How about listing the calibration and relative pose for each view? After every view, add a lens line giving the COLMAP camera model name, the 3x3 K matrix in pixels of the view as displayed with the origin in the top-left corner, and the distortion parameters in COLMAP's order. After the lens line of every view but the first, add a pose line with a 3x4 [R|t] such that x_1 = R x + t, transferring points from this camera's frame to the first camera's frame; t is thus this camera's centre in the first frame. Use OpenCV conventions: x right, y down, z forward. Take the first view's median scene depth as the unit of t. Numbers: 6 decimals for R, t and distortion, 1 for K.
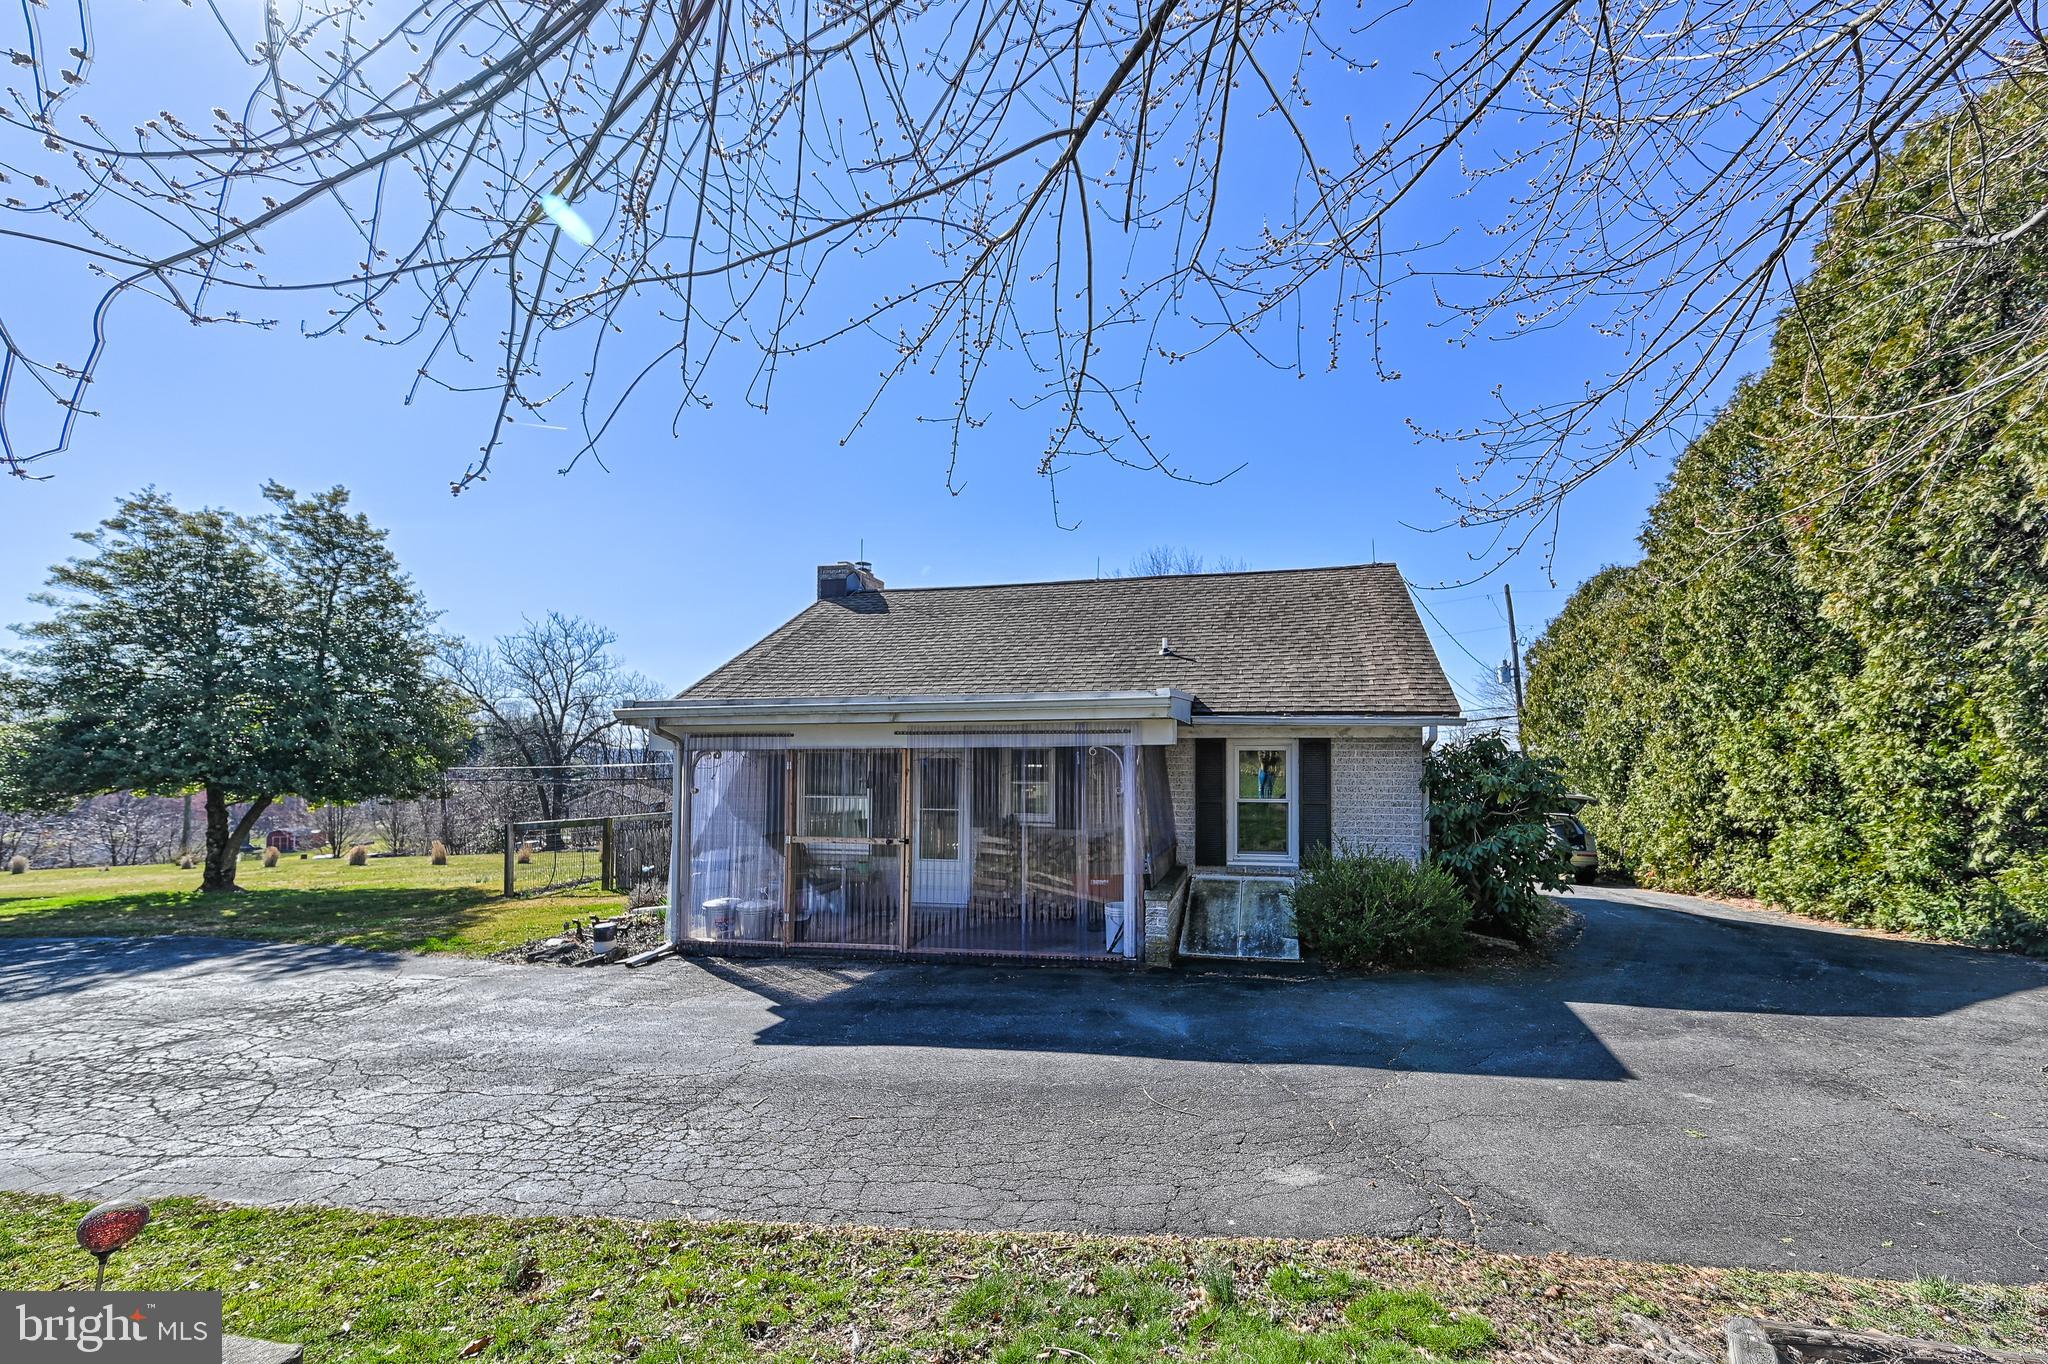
lens RADIAL K [[820.5, 0, 1101.7], [0, 820.5, 722.8], [0, 0, 1]] dist [0.019035, 0.000192]
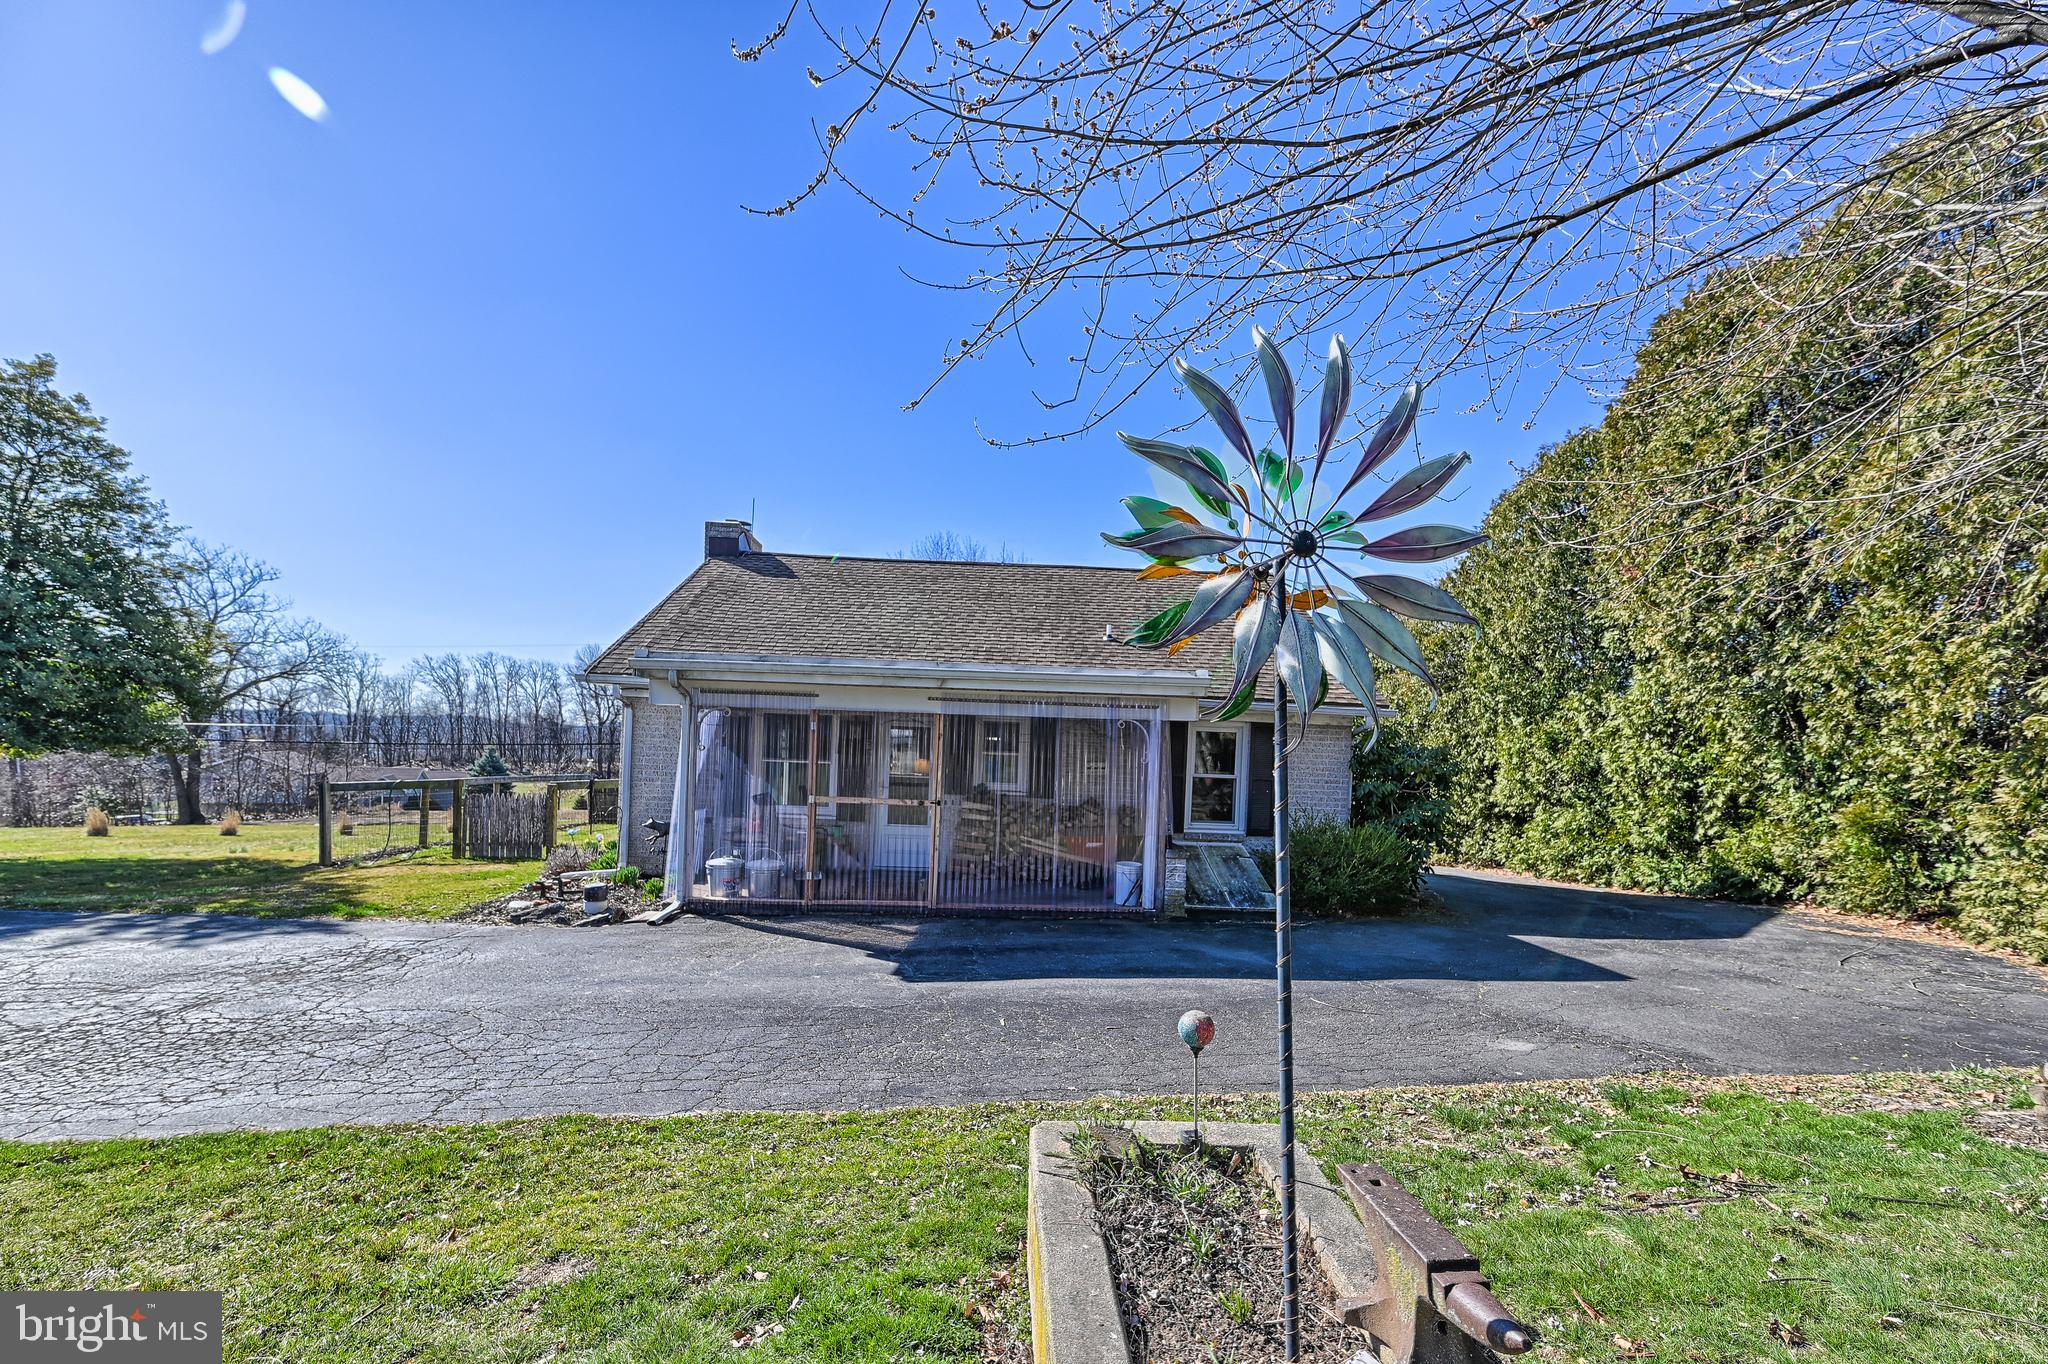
lens RADIAL K [[809.4, 0, 1026.5], [0, 809.4, 752.3], [0, 0, 1]] dist [0.015570, 0.000055]
pose [[0.970056, 0.036006, 0.240197, -0.341468], [-0.048093, 0.997844, 0.044650, 0.026143], [-0.238072, -0.054865, 0.969697, -0.017548]]
